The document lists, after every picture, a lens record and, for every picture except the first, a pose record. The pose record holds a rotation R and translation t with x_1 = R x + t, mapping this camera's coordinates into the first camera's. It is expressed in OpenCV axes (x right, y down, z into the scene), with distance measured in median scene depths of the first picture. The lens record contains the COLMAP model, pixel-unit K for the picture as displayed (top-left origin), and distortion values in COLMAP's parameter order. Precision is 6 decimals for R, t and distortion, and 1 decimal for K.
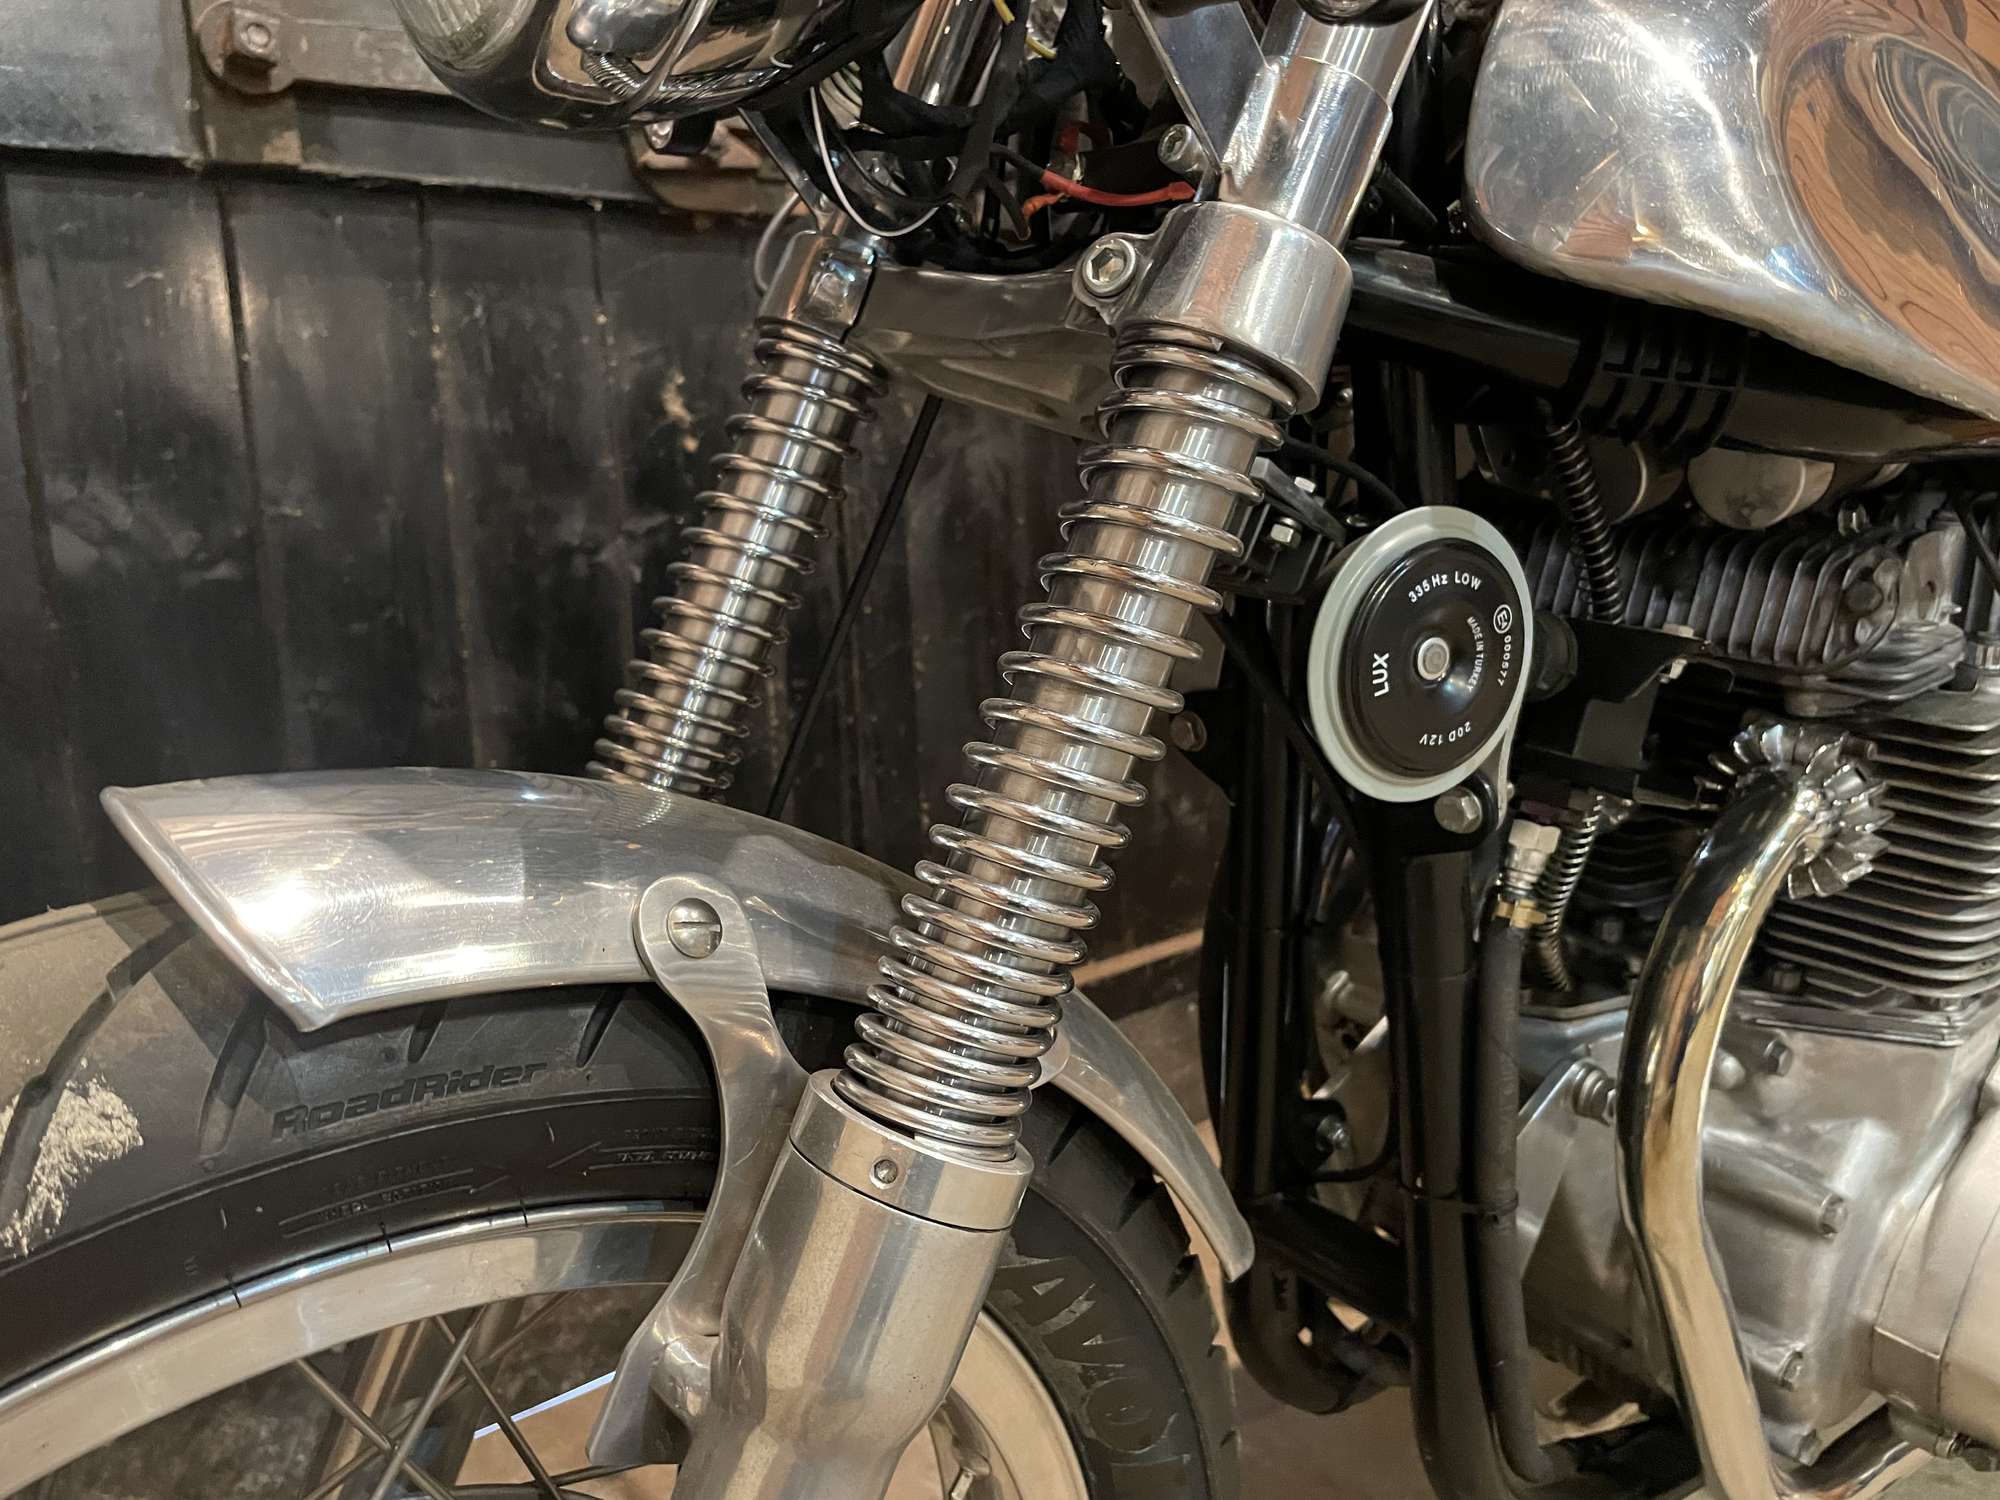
lens RADIAL K [[1553.1, 0, 1002.7], [0, 1553.1, 753.7], [0, 0, 1]] dist [0.069565, -0.114198]
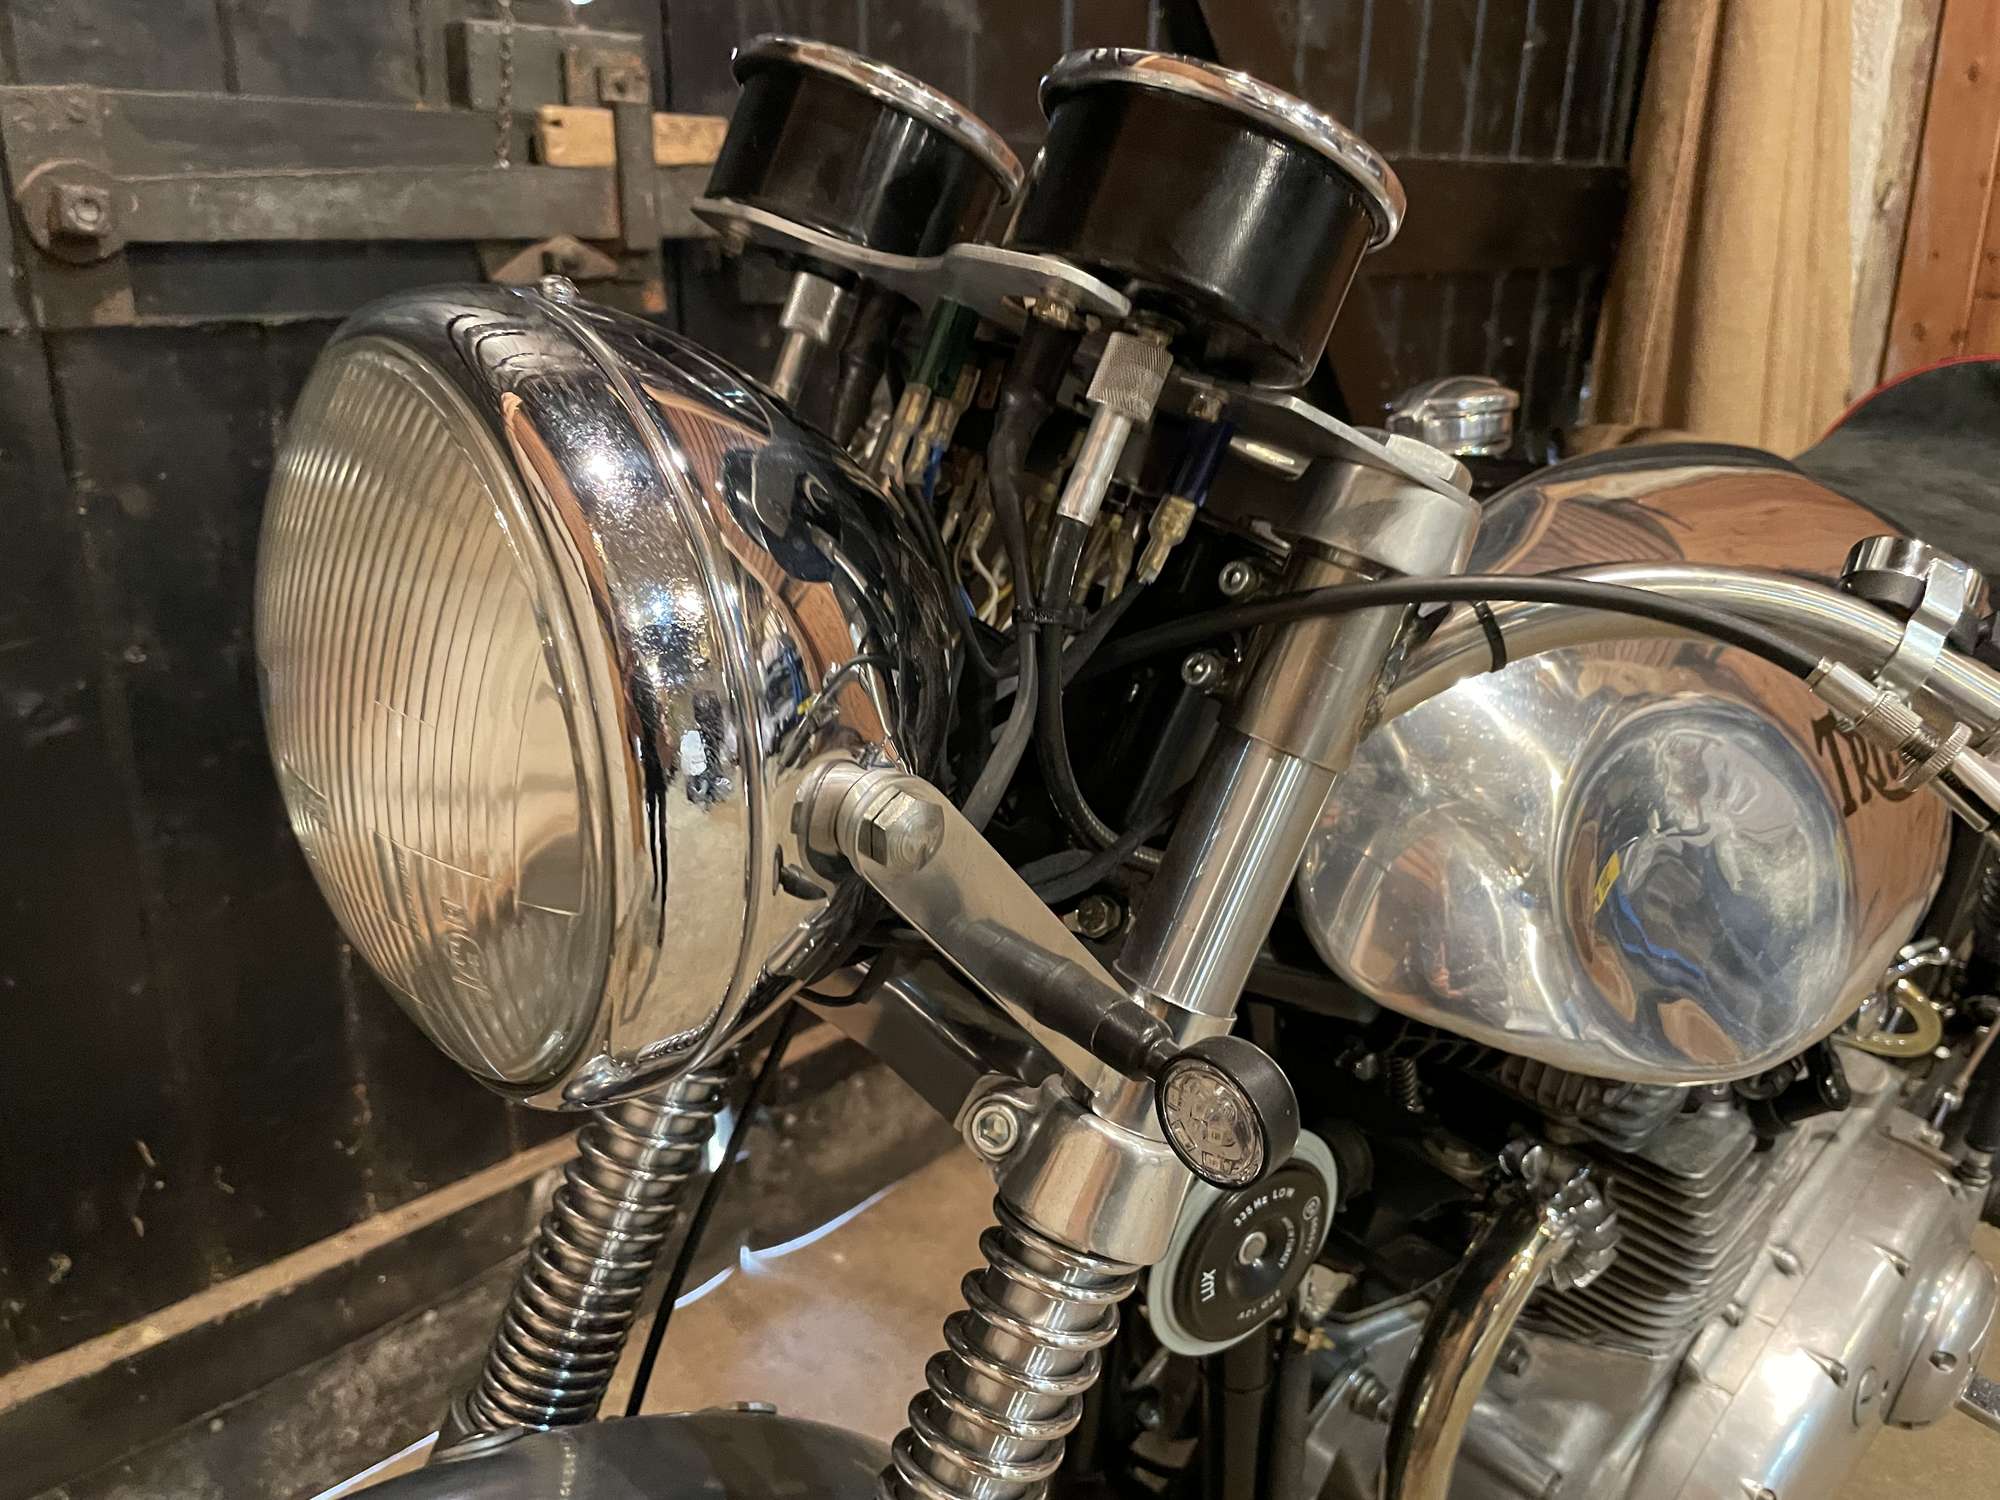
lens RADIAL K [[1553.1, 0, 1015.7], [0, 1553.1, 741.4], [0, 0, 1]] dist [0.069565, -0.114198]
pose [[0.993084, 0.017048, 0.116160, -0.035308], [-0.033168, 0.989836, 0.138294, -0.477408], [-0.112622, -0.141190, 0.983556, -0.066889]]
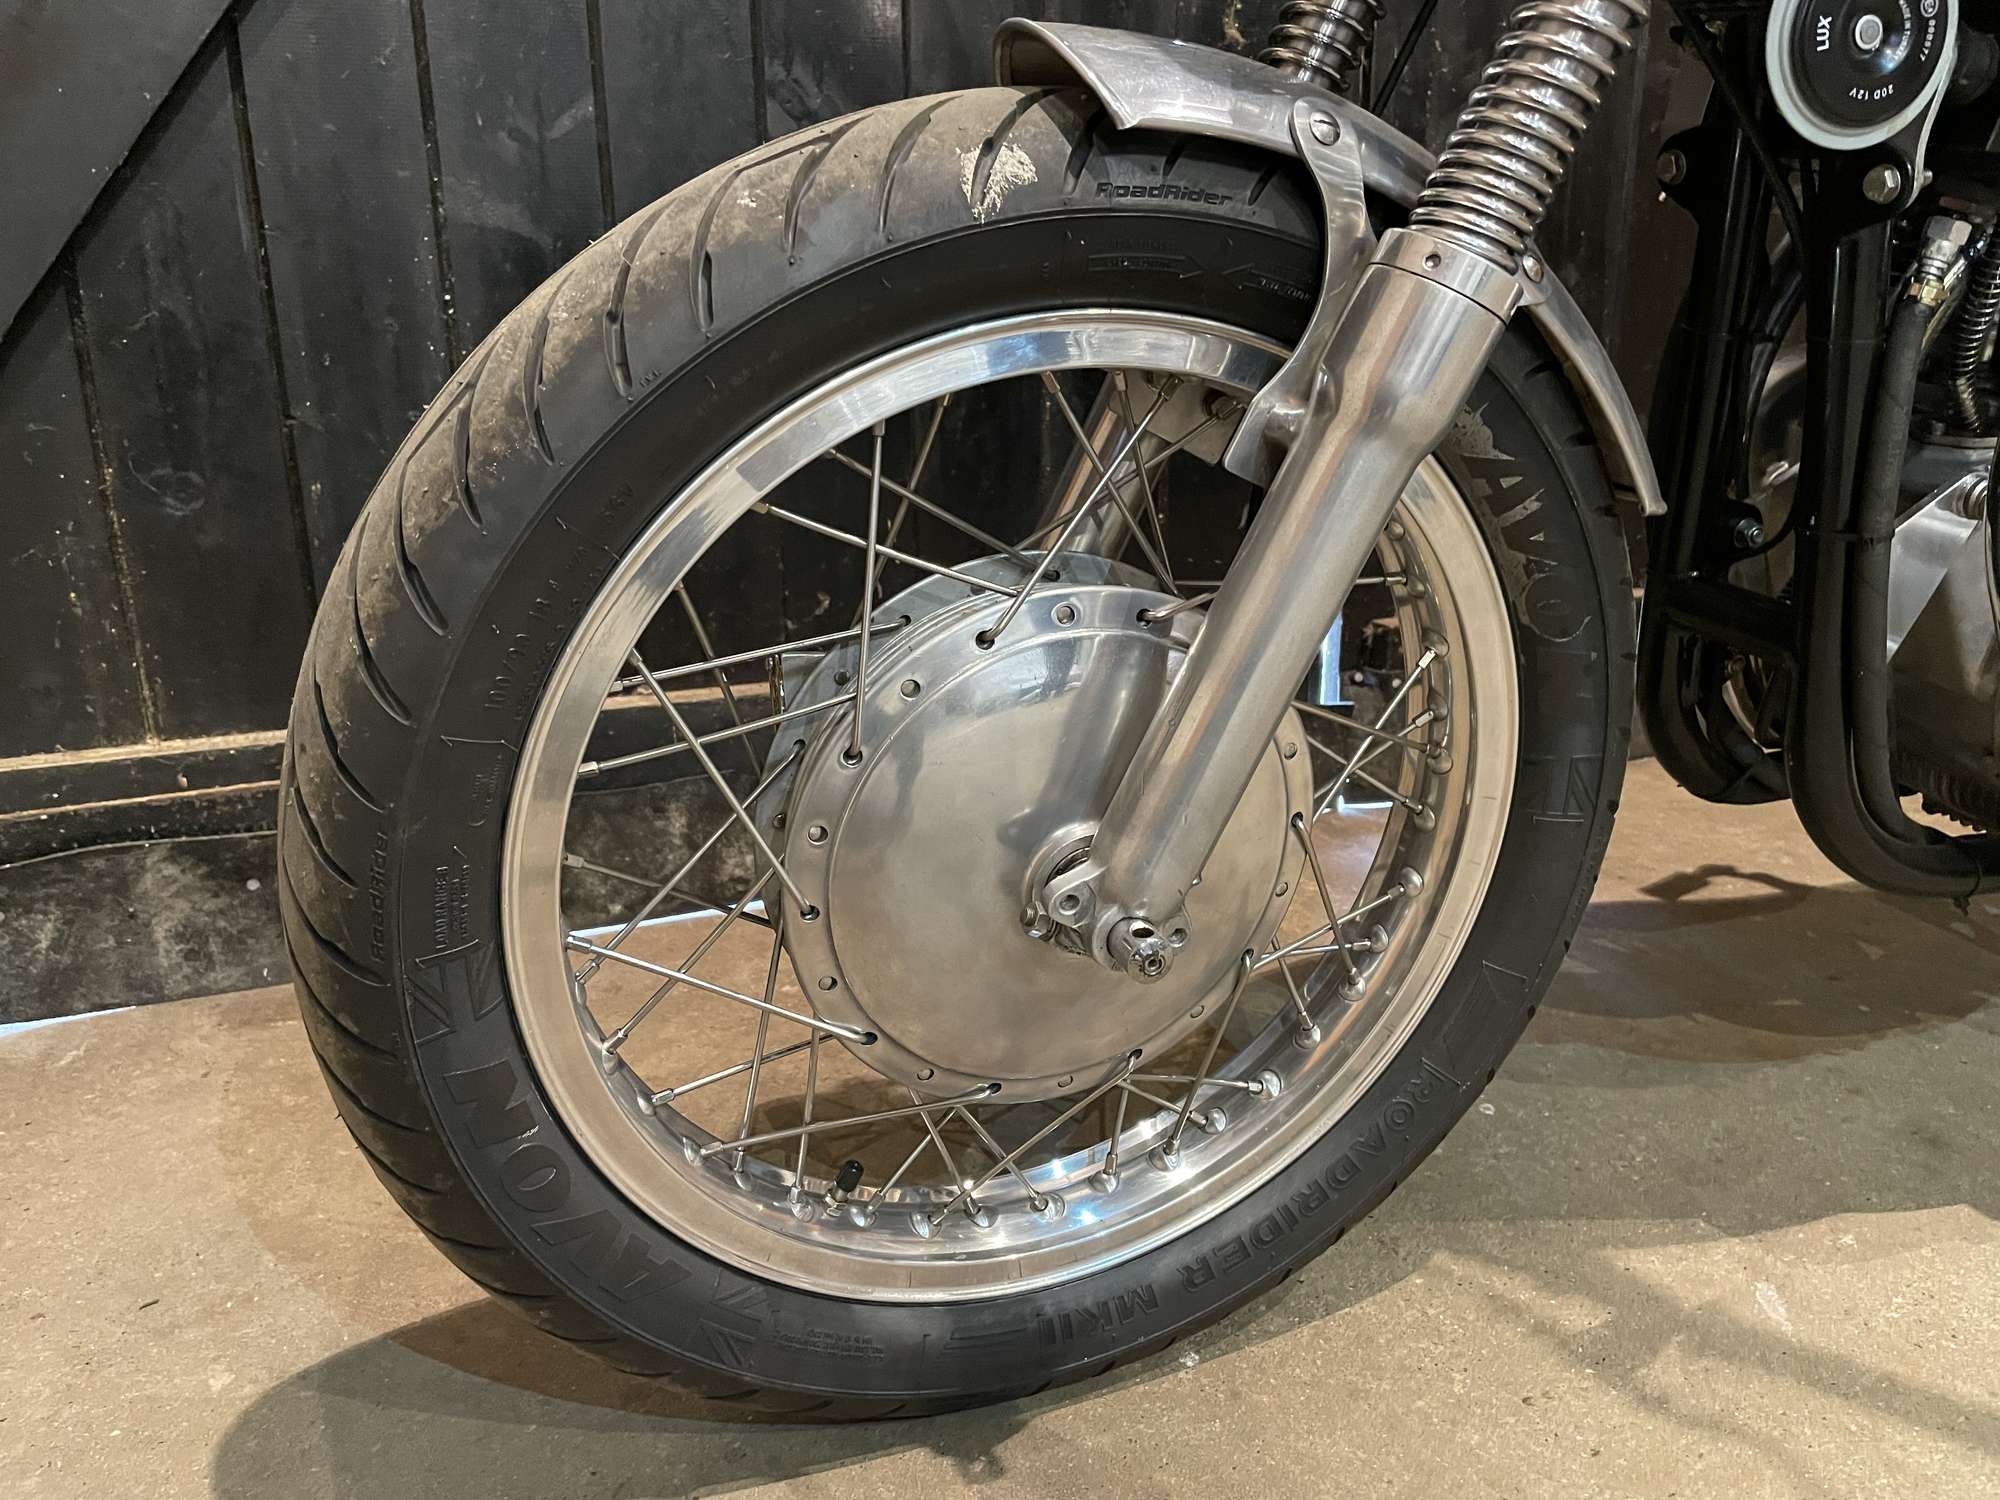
lens RADIAL K [[1553.1, 0, 993.5], [0, 1553.1, 753.5], [0, 0, 1]] dist [0.069565, -0.114198]
pose [[0.955705, 0.114879, -0.270982, -0.006216], [-0.080044, 0.987428, 0.136306, 0.348108], [0.283234, -0.108577, 0.952885, -0.451317]]
